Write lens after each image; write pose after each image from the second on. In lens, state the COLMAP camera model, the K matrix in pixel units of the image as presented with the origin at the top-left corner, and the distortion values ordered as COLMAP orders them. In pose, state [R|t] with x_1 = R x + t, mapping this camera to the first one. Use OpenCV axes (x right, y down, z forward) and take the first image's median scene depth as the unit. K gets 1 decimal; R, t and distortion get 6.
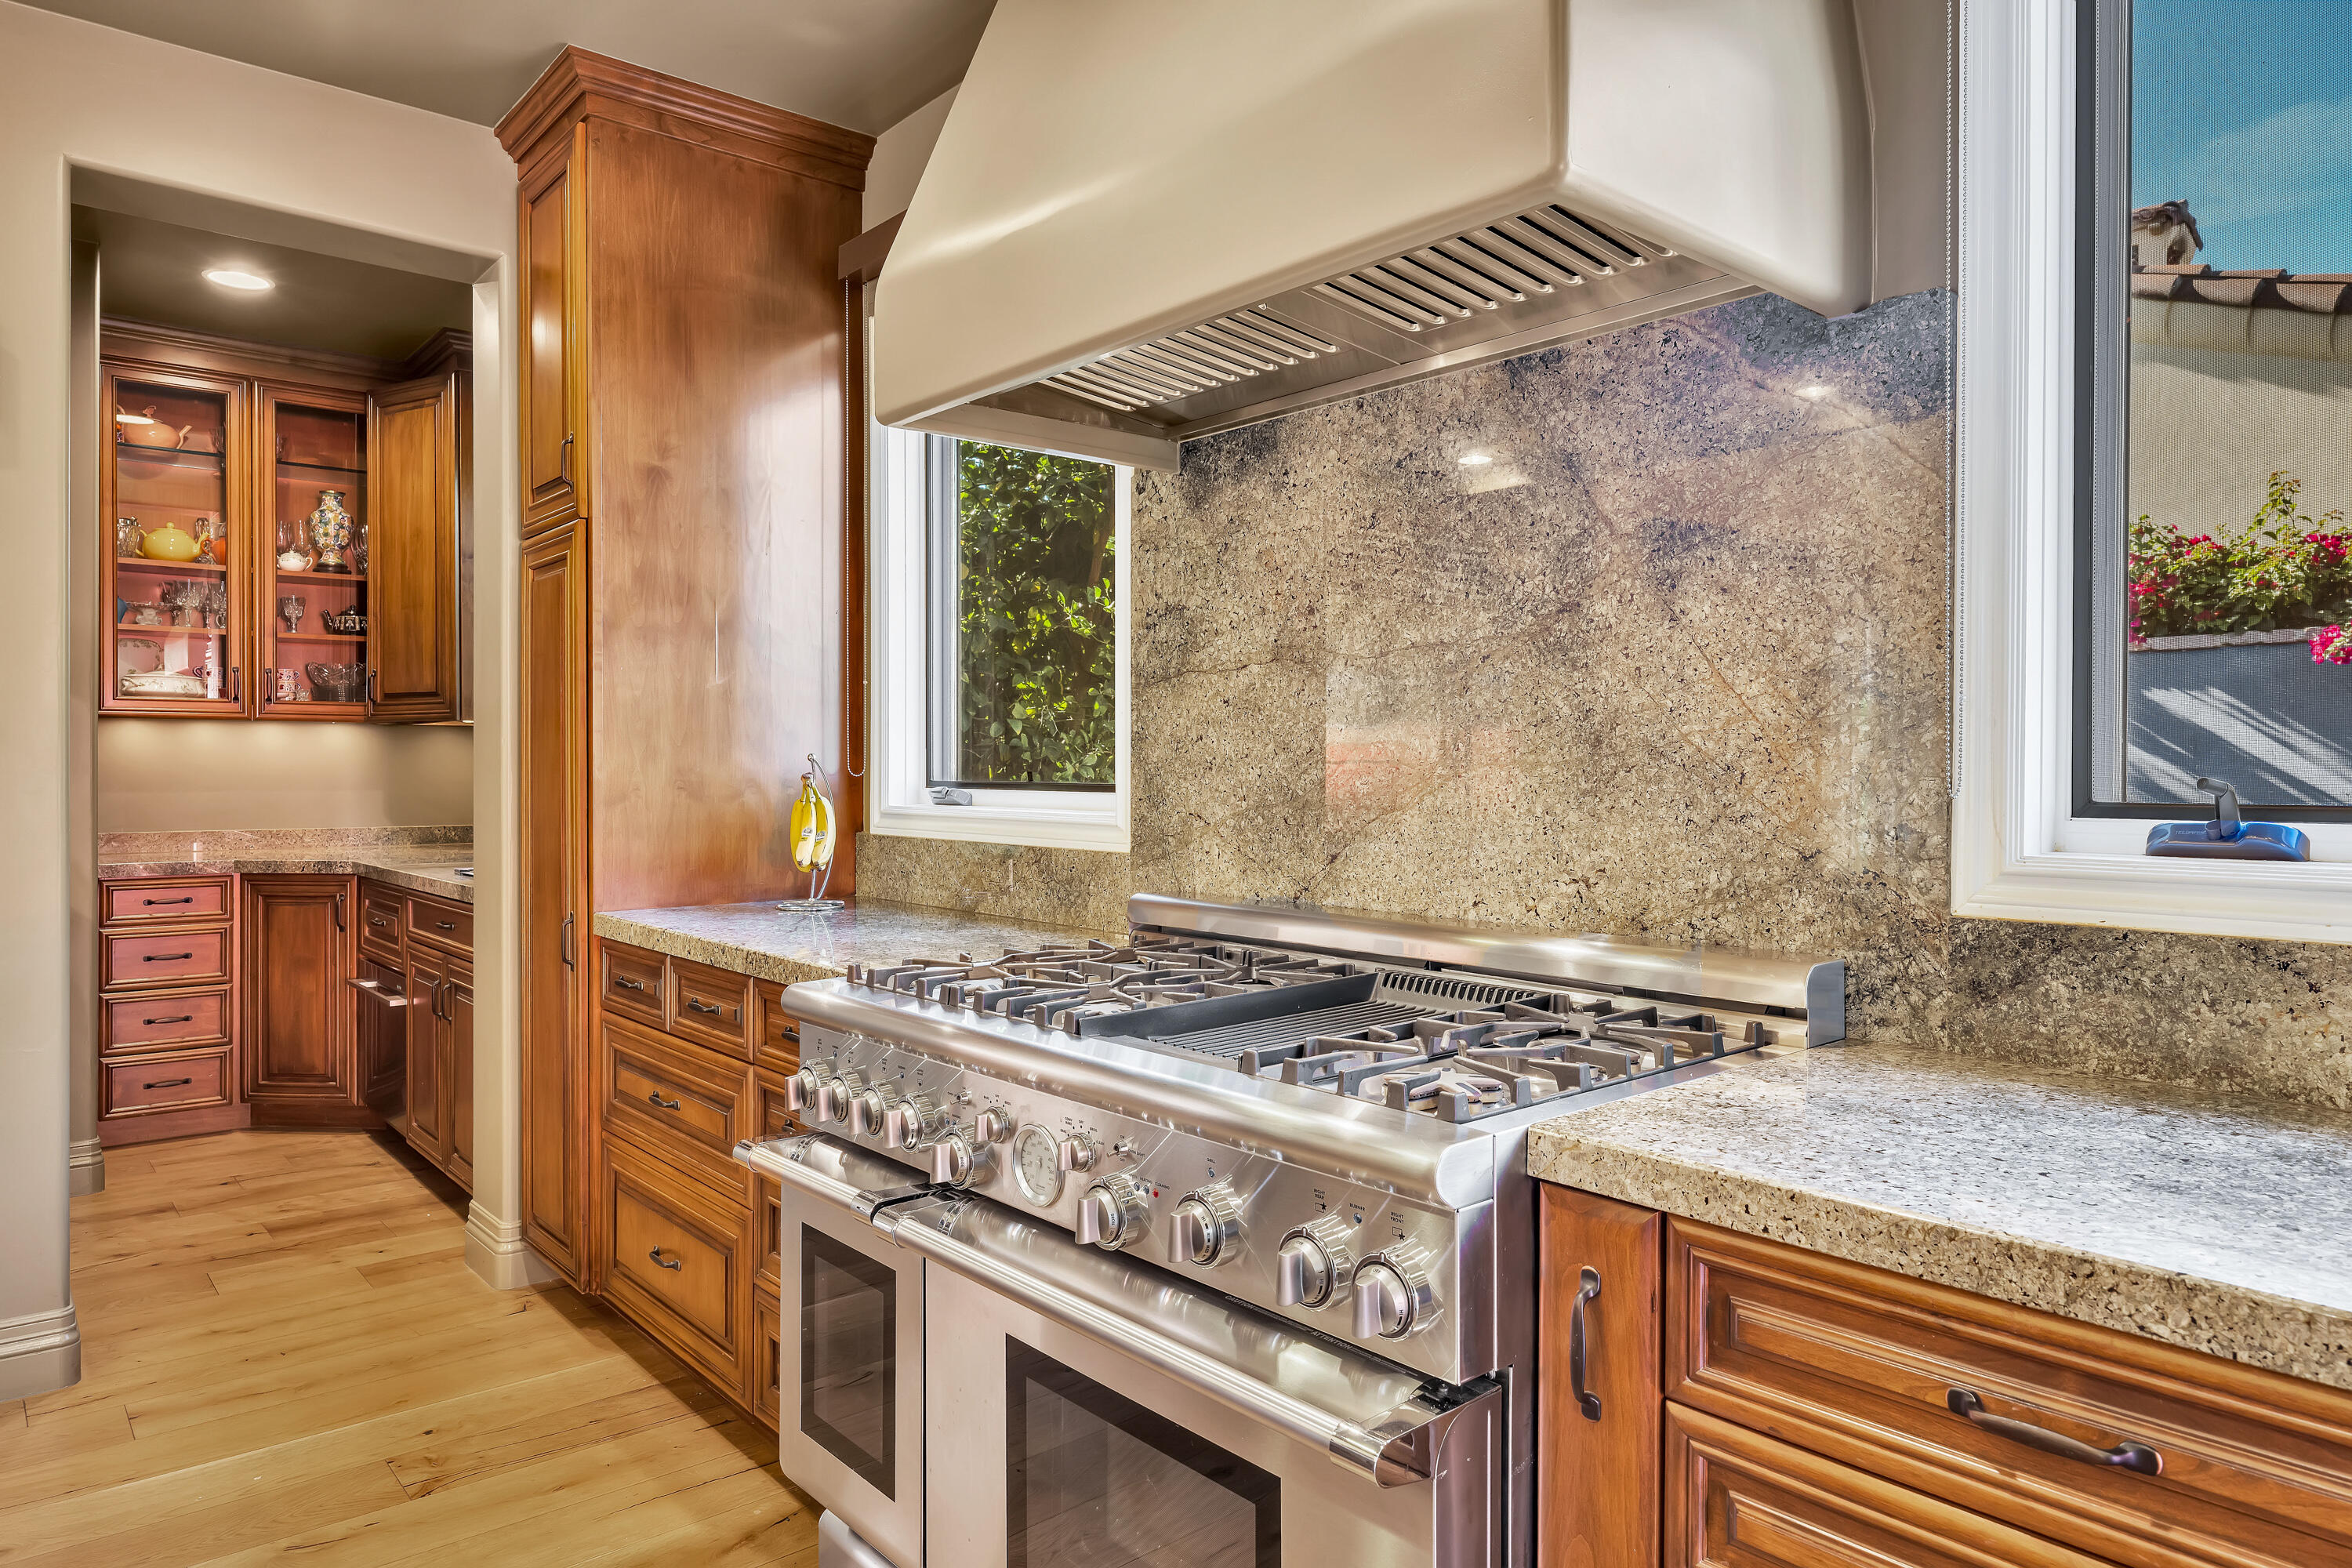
lens RADIAL K [[1456.7, 0, 1184.8], [0, 1456.7, 778.6], [0, 0, 1]] dist [0.004479, -0.001428]
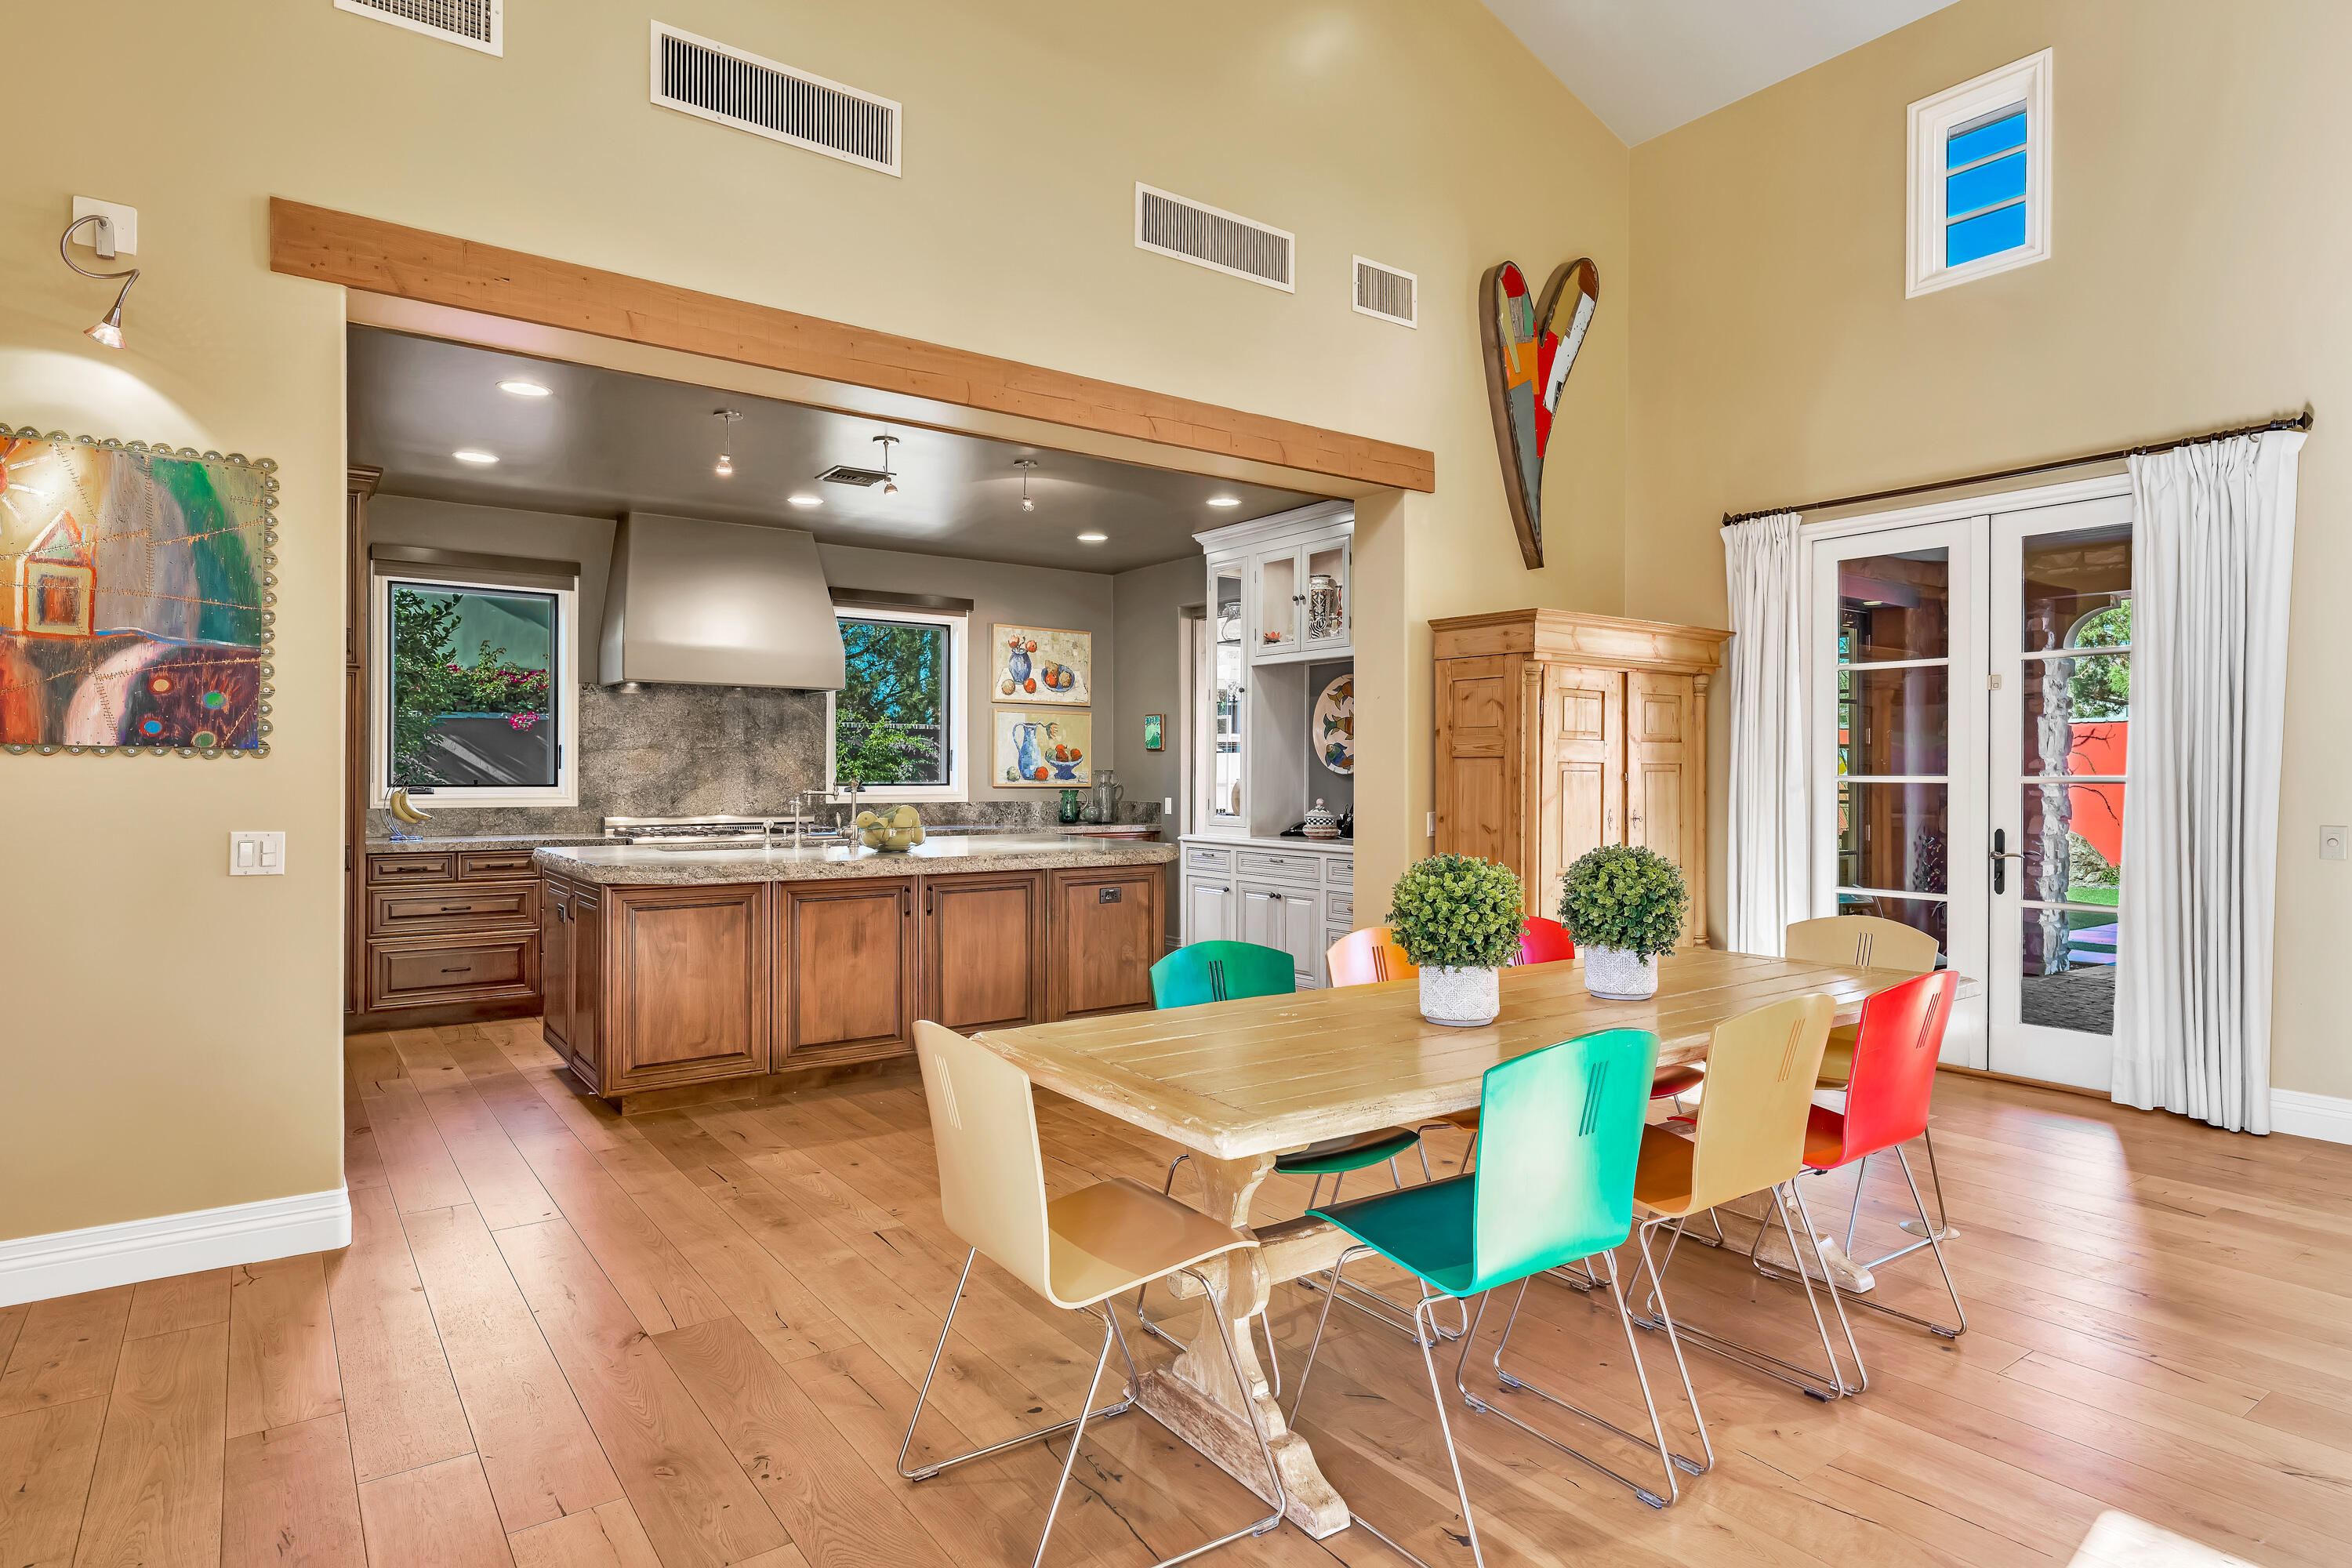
lens RADIAL K [[1281.3, 0, 1177.7], [0, 1281.3, 778.1], [0, 0, 1]] dist [-0.002839, -0.002059]
pose [[0.086075, -0.004244, 0.996280, -1.445770], [0.005511, 0.999978, 0.003784, -0.006142], [-0.996273, 0.005164, 0.086097, -0.268698]]
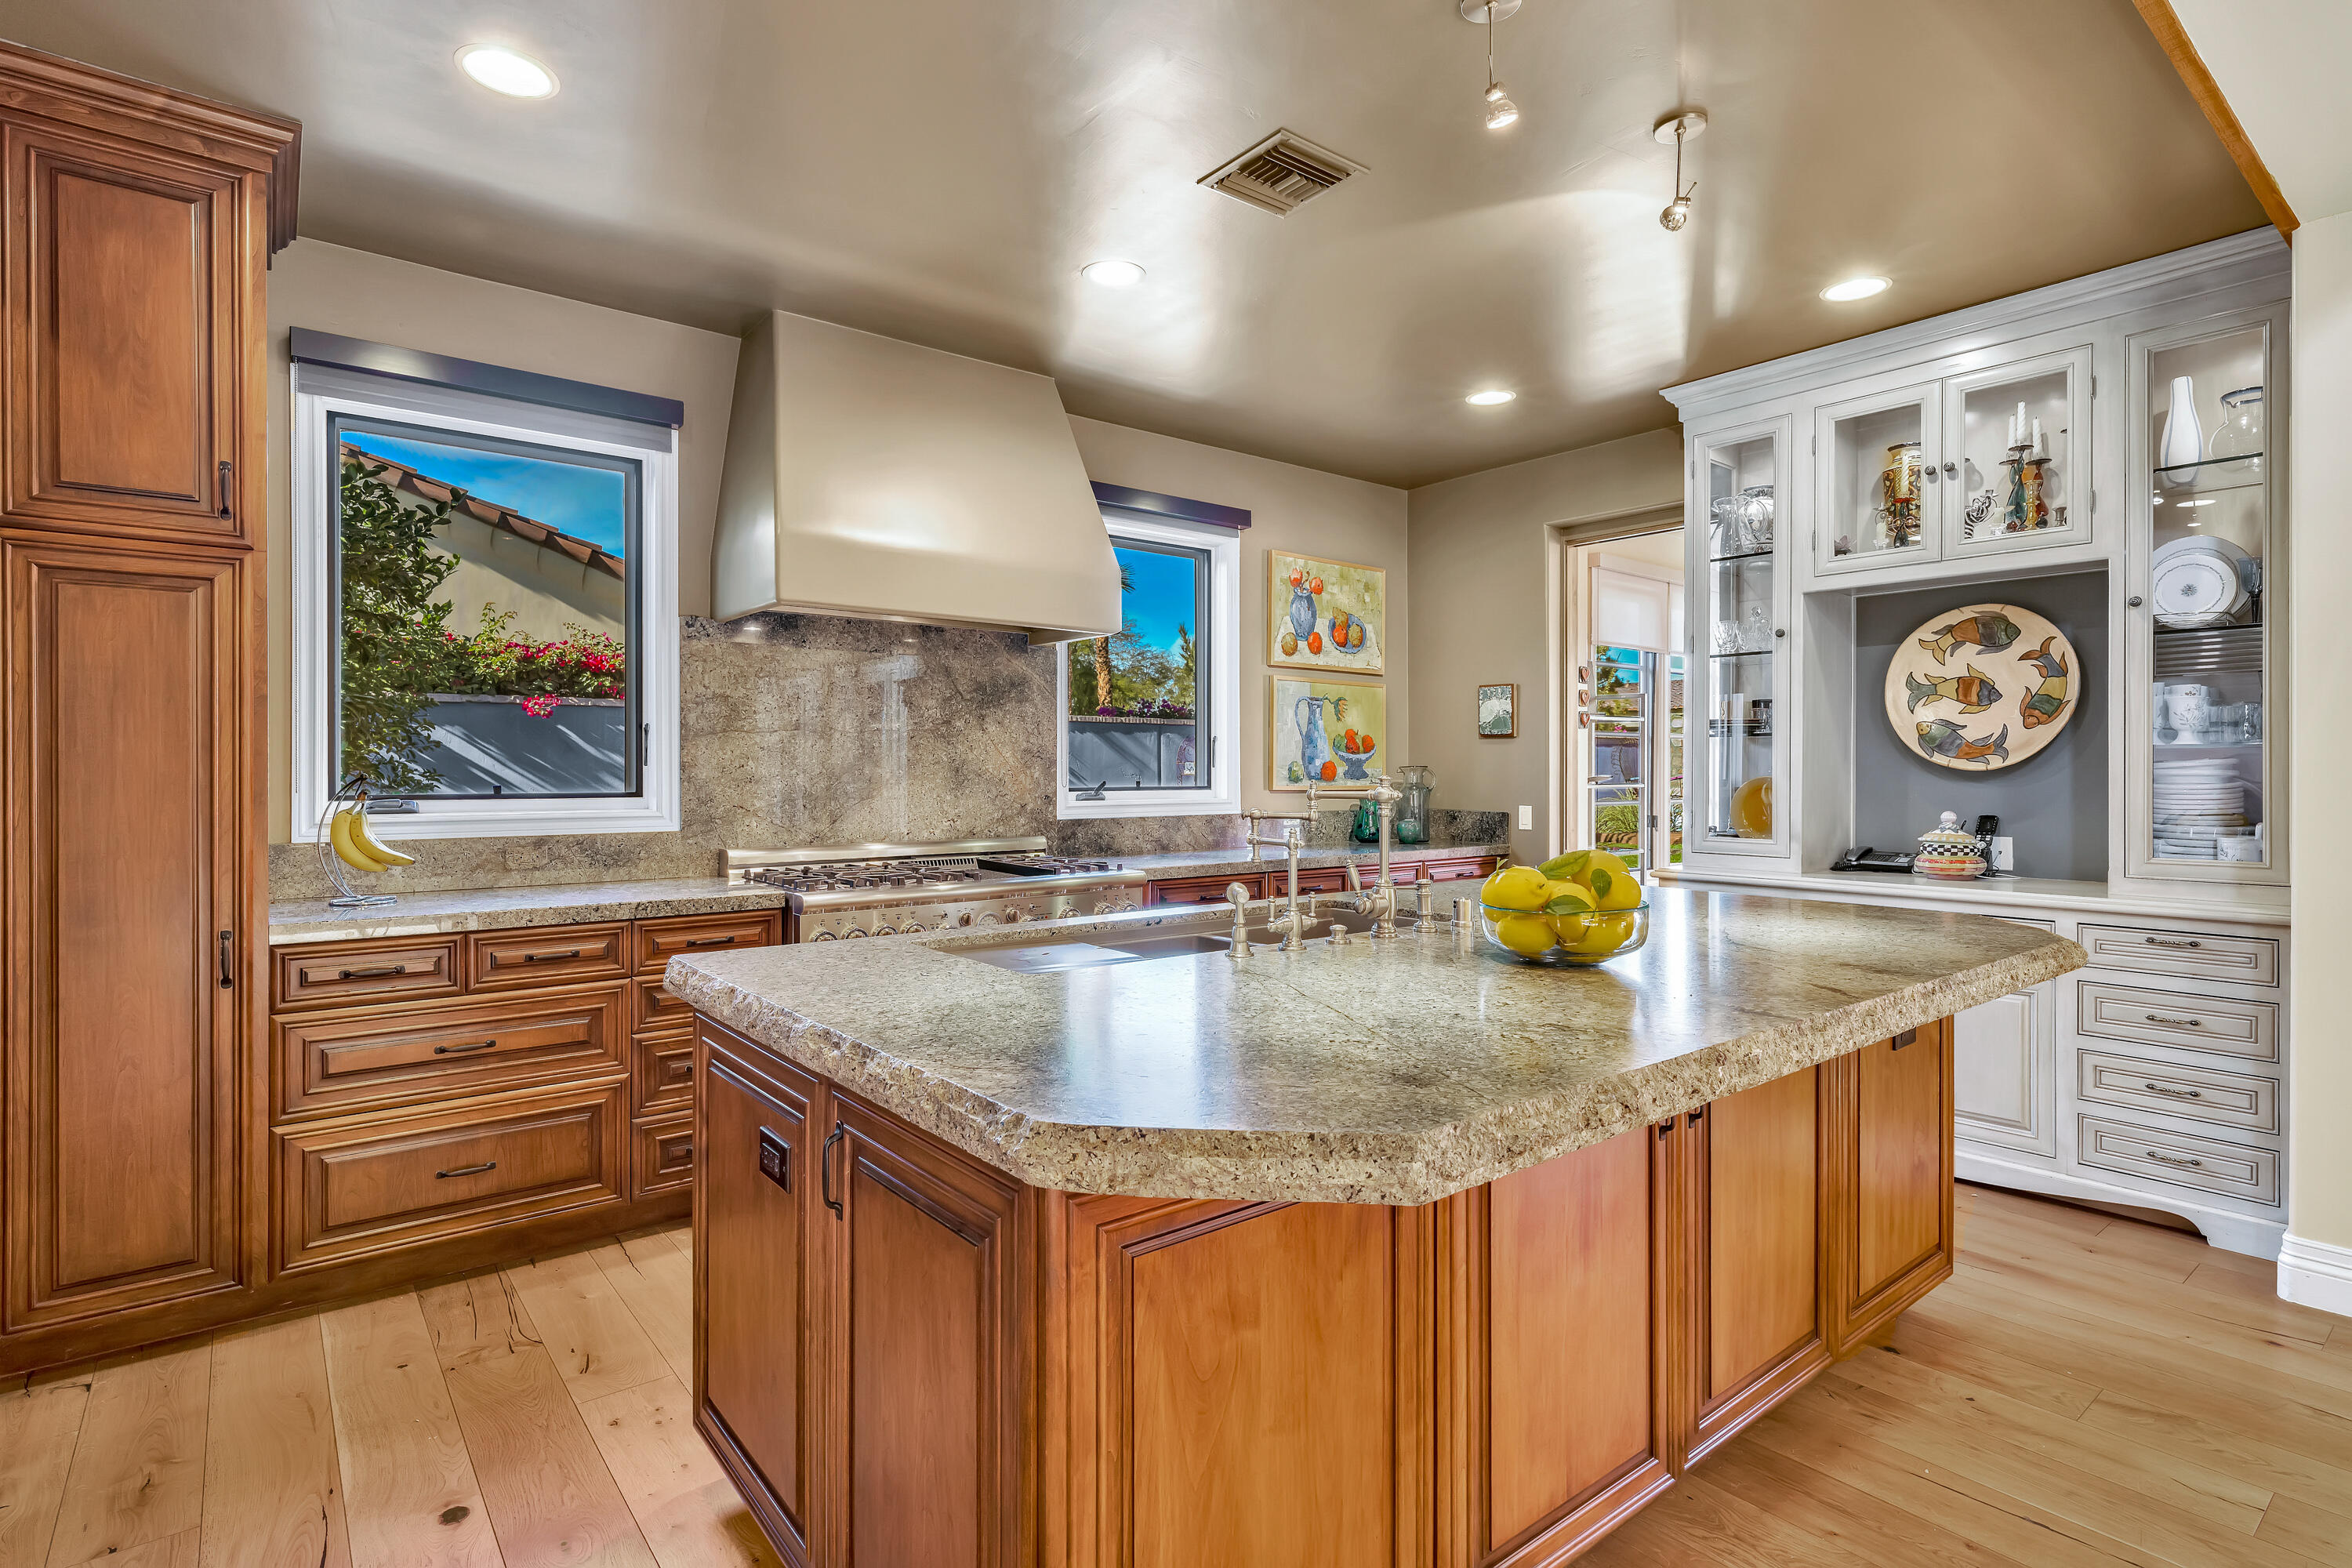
lens RADIAL K [[1155.0, 0, 1176.9], [0, 1155.0, 774.7], [0, 0, 1]] dist [-0.001875, -0.001540]
pose [[0.034863, -0.005273, 0.999378, -0.776460], [0.008862, 0.999948, 0.004966, -0.009947], [-0.999353, 0.008683, 0.034908, 0.197956]]
